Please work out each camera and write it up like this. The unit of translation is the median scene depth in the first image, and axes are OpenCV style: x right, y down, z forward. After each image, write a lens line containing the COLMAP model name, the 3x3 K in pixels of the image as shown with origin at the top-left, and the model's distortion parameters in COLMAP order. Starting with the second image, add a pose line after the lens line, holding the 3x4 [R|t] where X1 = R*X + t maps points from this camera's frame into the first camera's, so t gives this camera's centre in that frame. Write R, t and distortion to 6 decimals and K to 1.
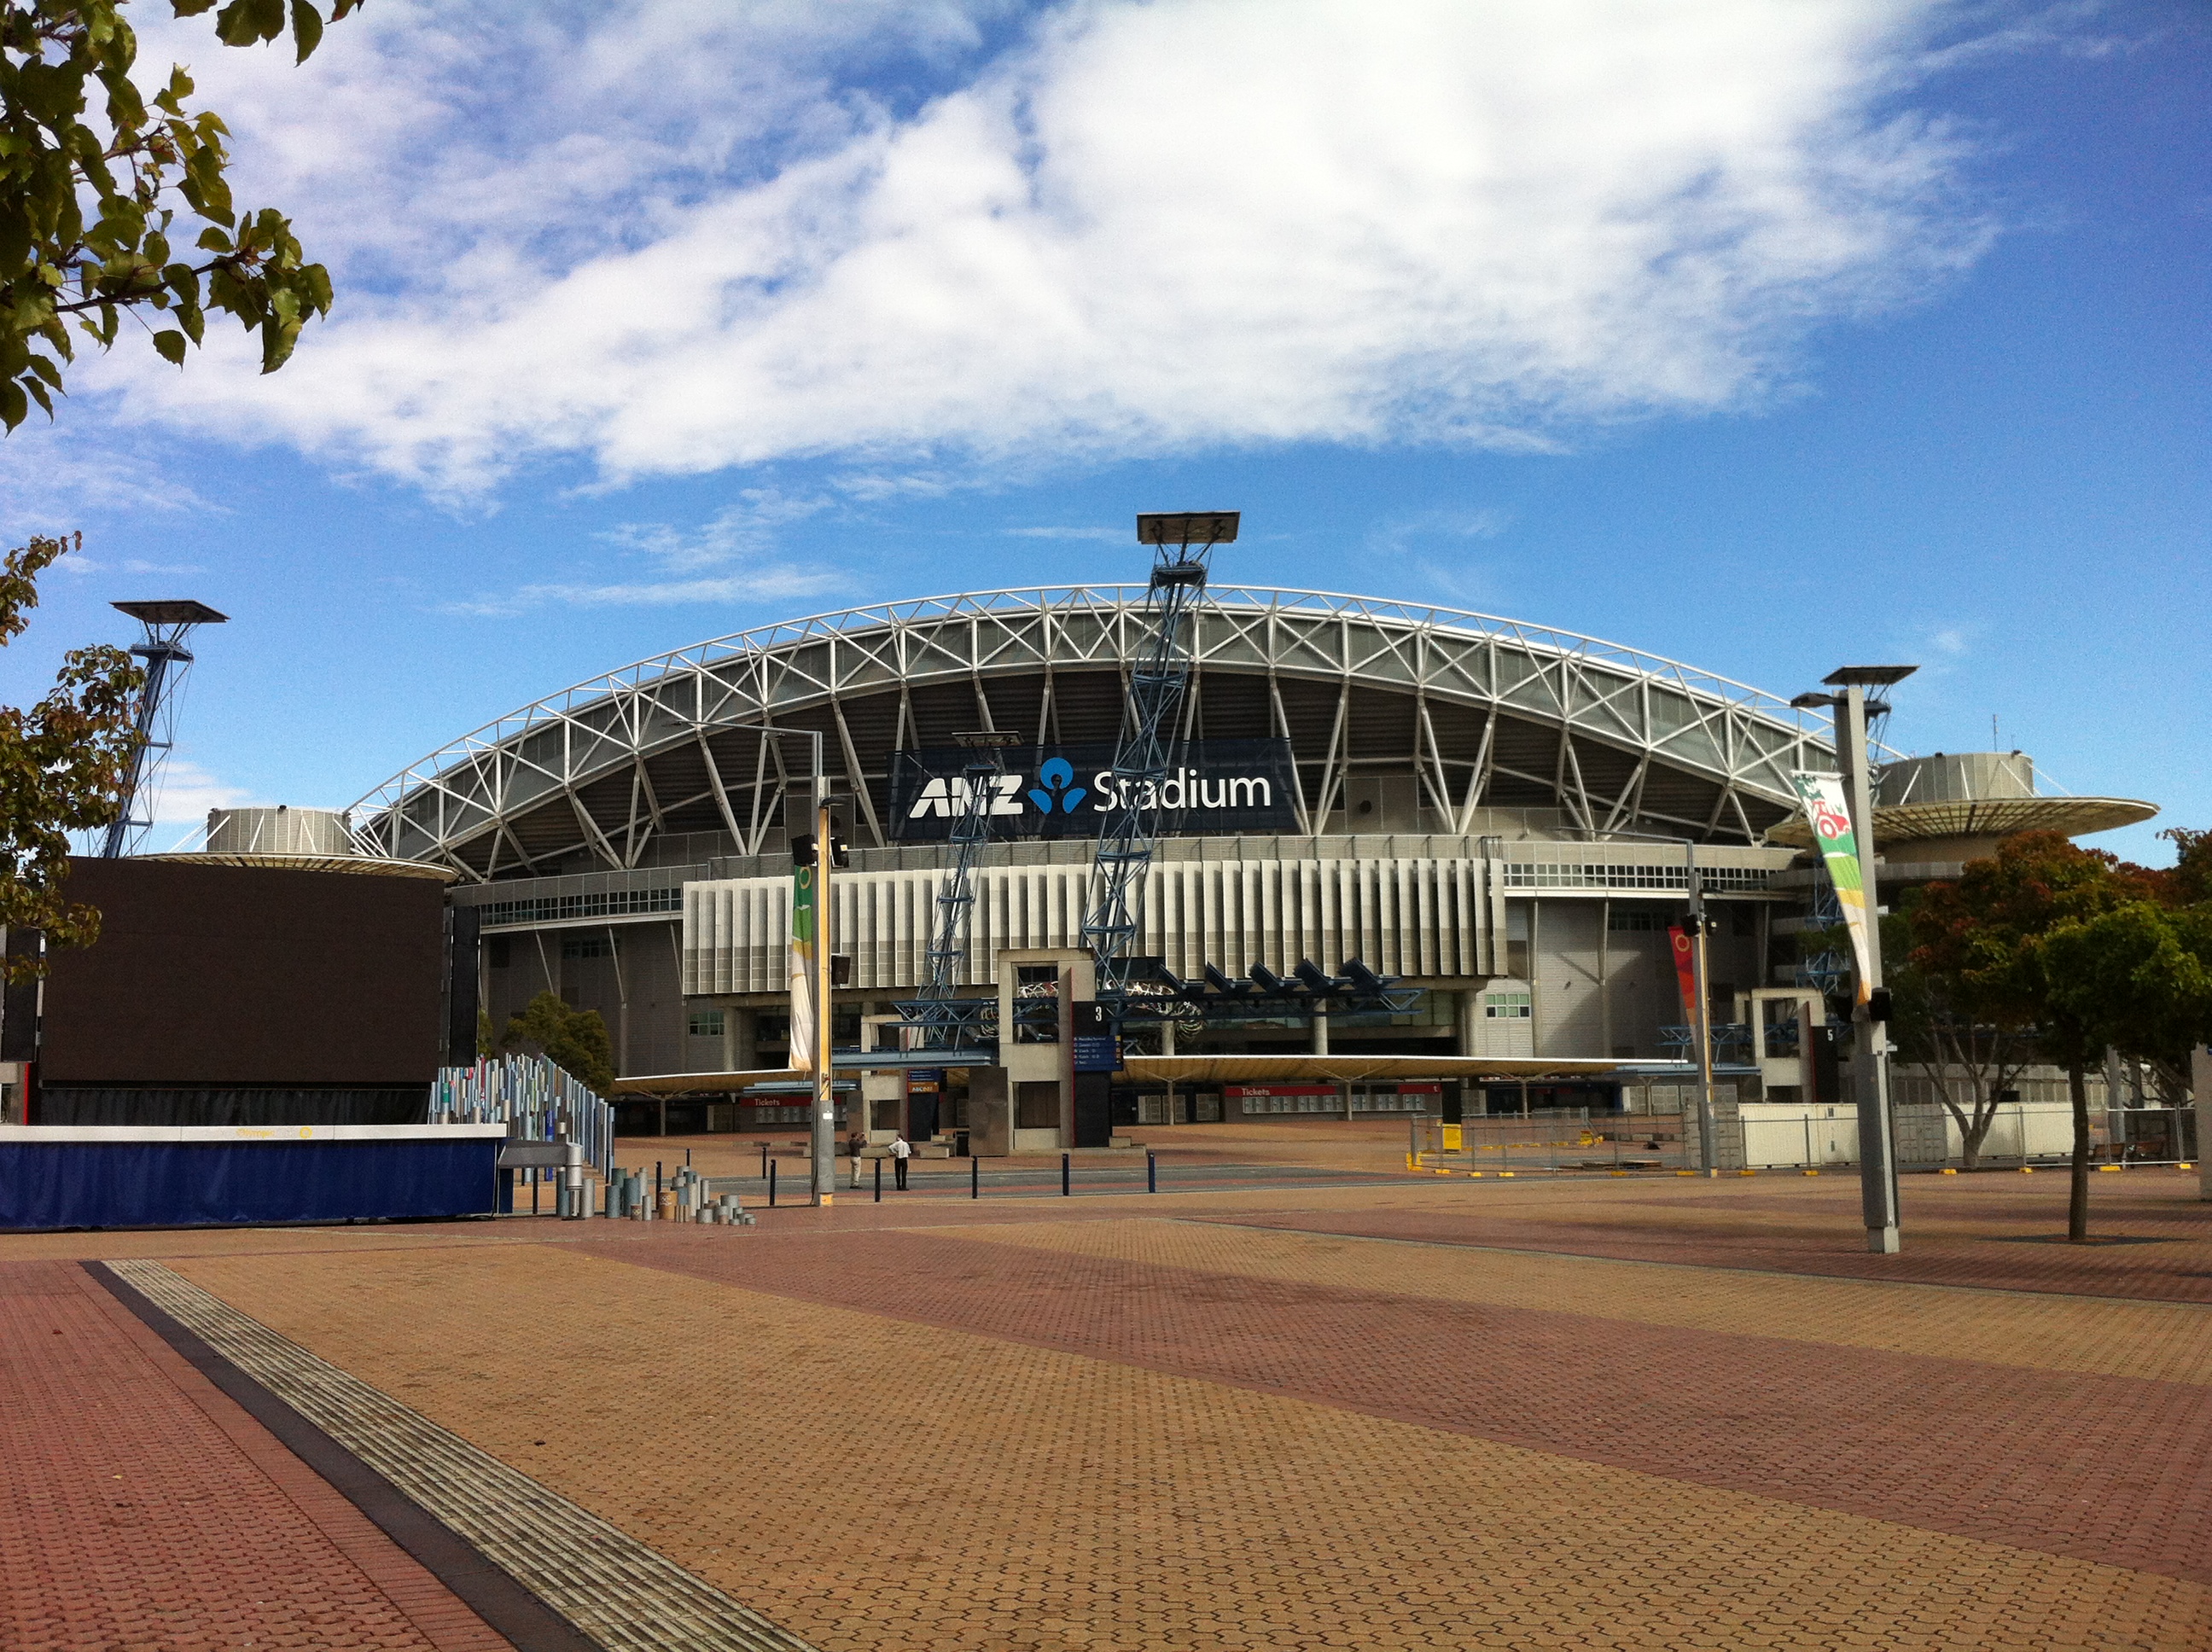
lens RADIAL K [[2131.6, 0, 1167.6], [0, 2131.6, 827.1], [0, 0, 1]] dist [0.141241, 0.001588]
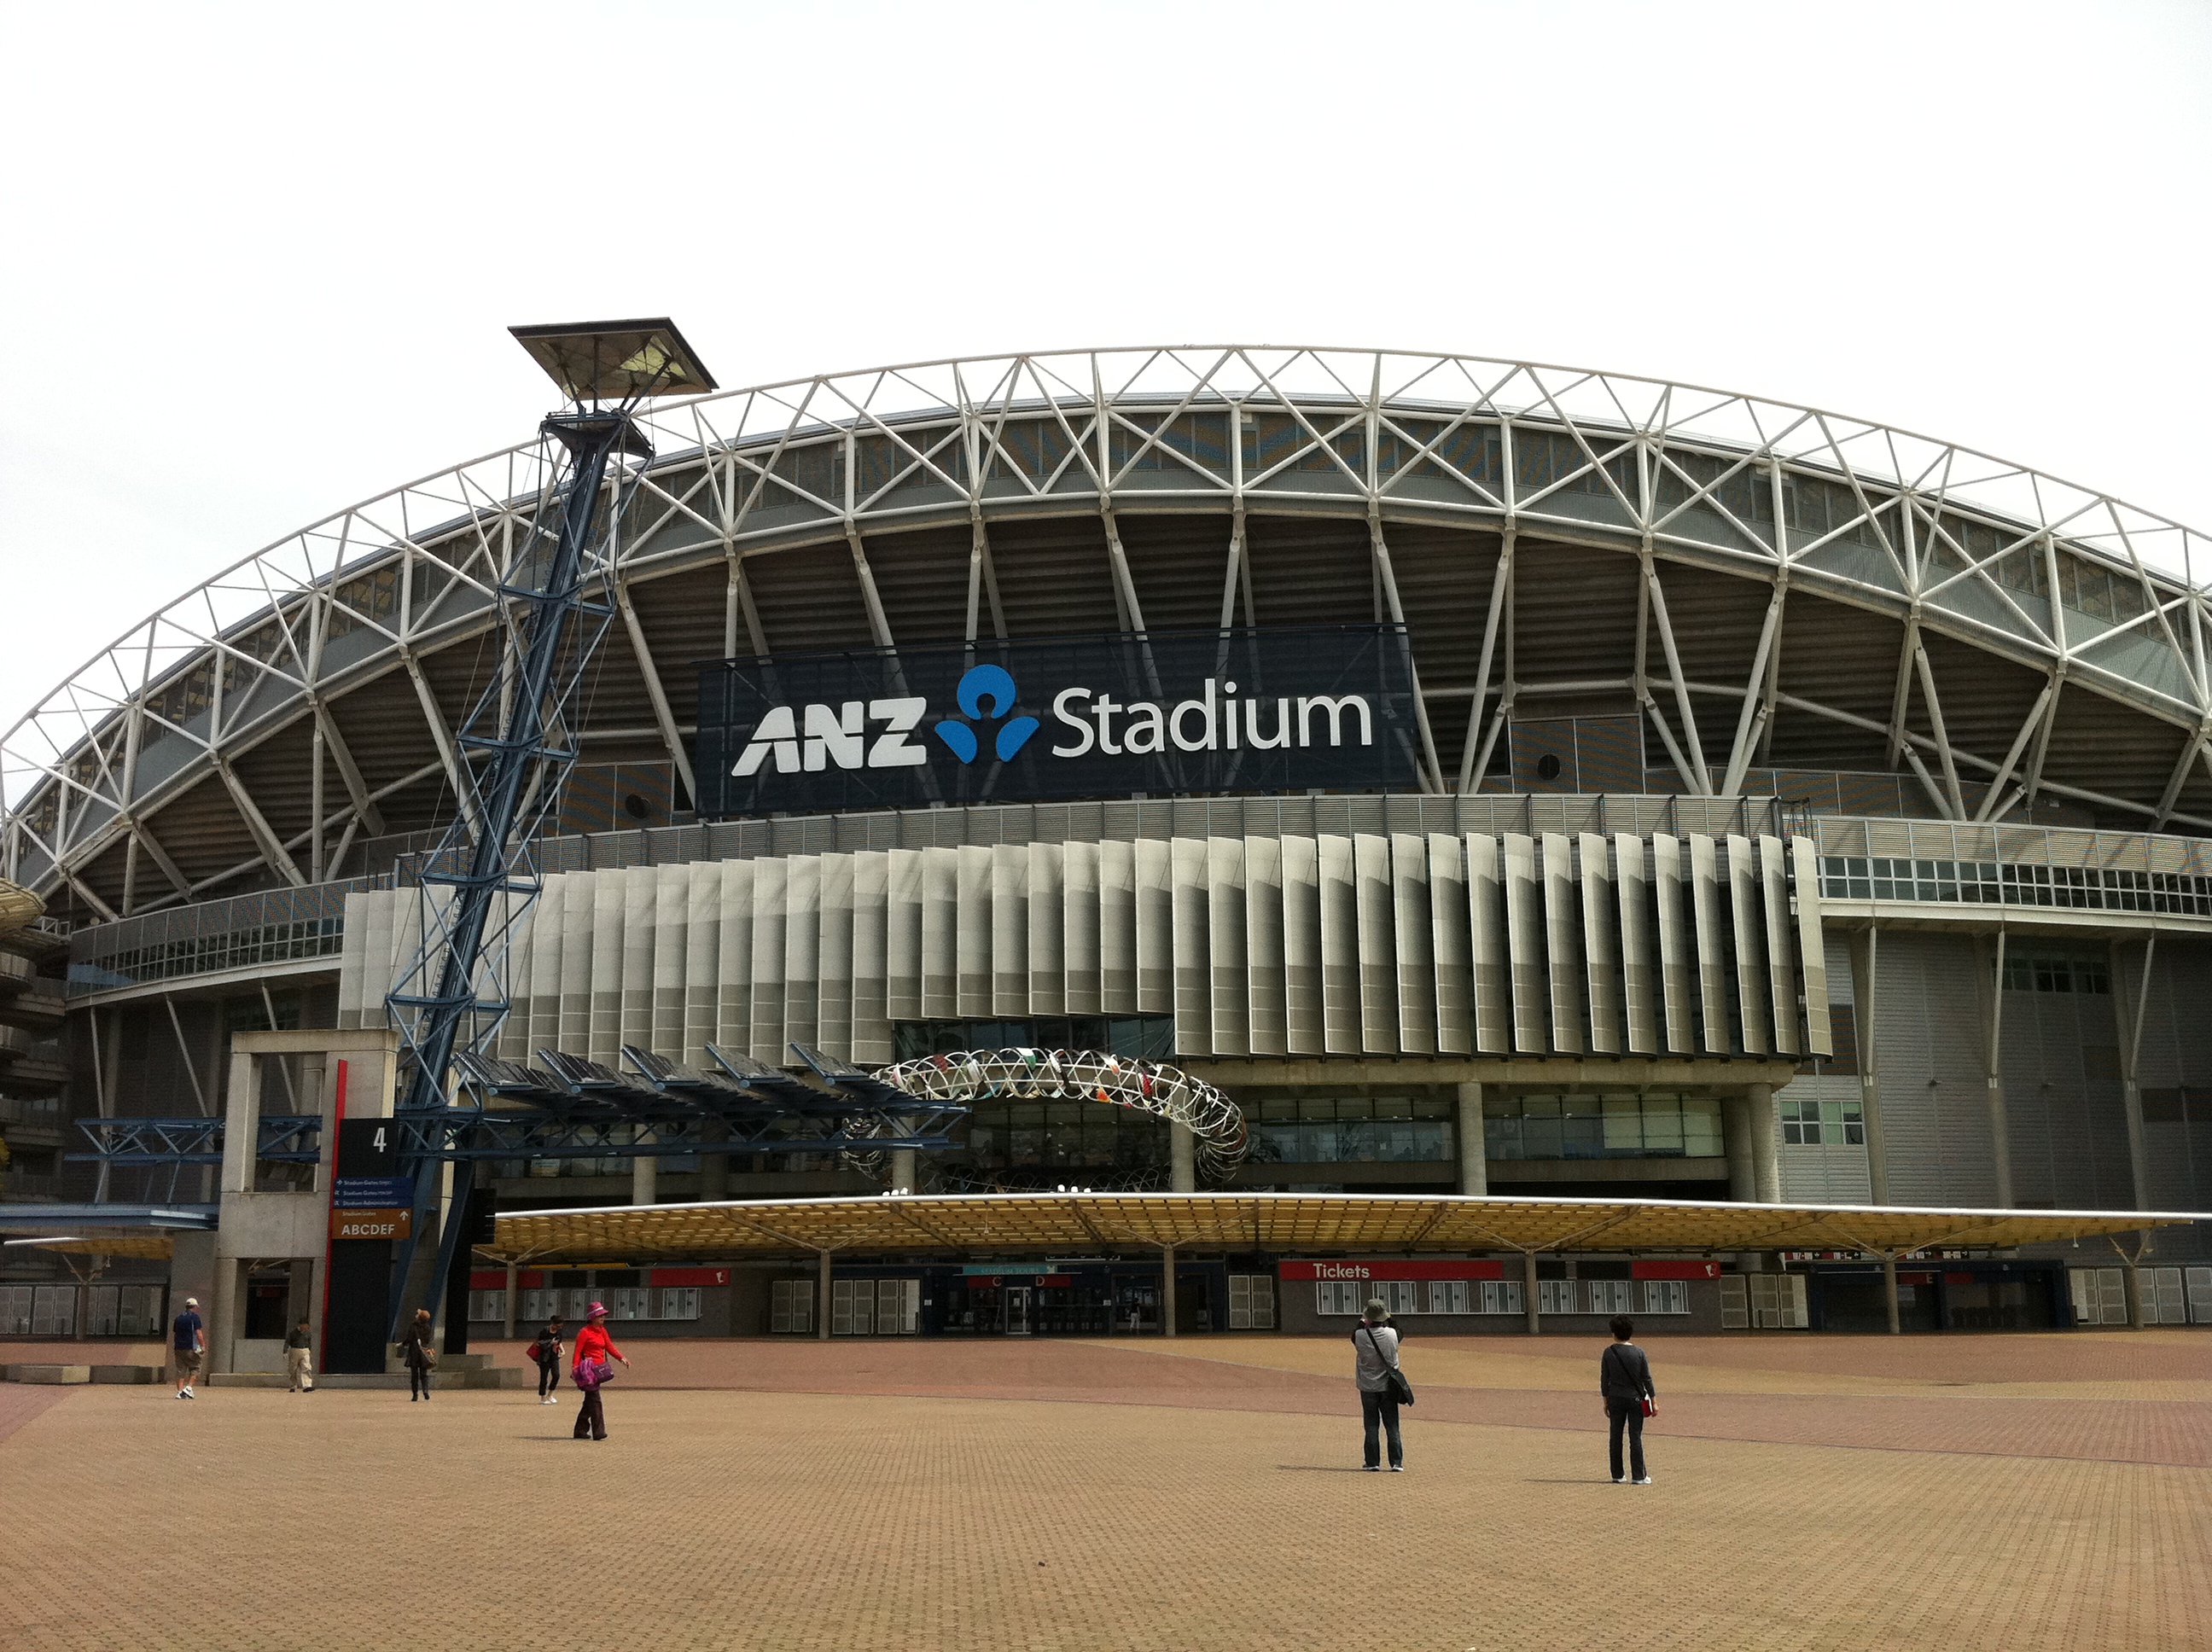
lens RADIAL K [[2113.3, 0, 1106.0], [0, 2113.3, 826.0], [0, 0, 1]] dist [0.148645, -0.451629]
pose [[0.994759, -0.010922, -0.101659, 0.034756], [0.001083, 0.995347, -0.096348, 0.062488], [0.102239, 0.095733, 0.990143, 0.450159]]
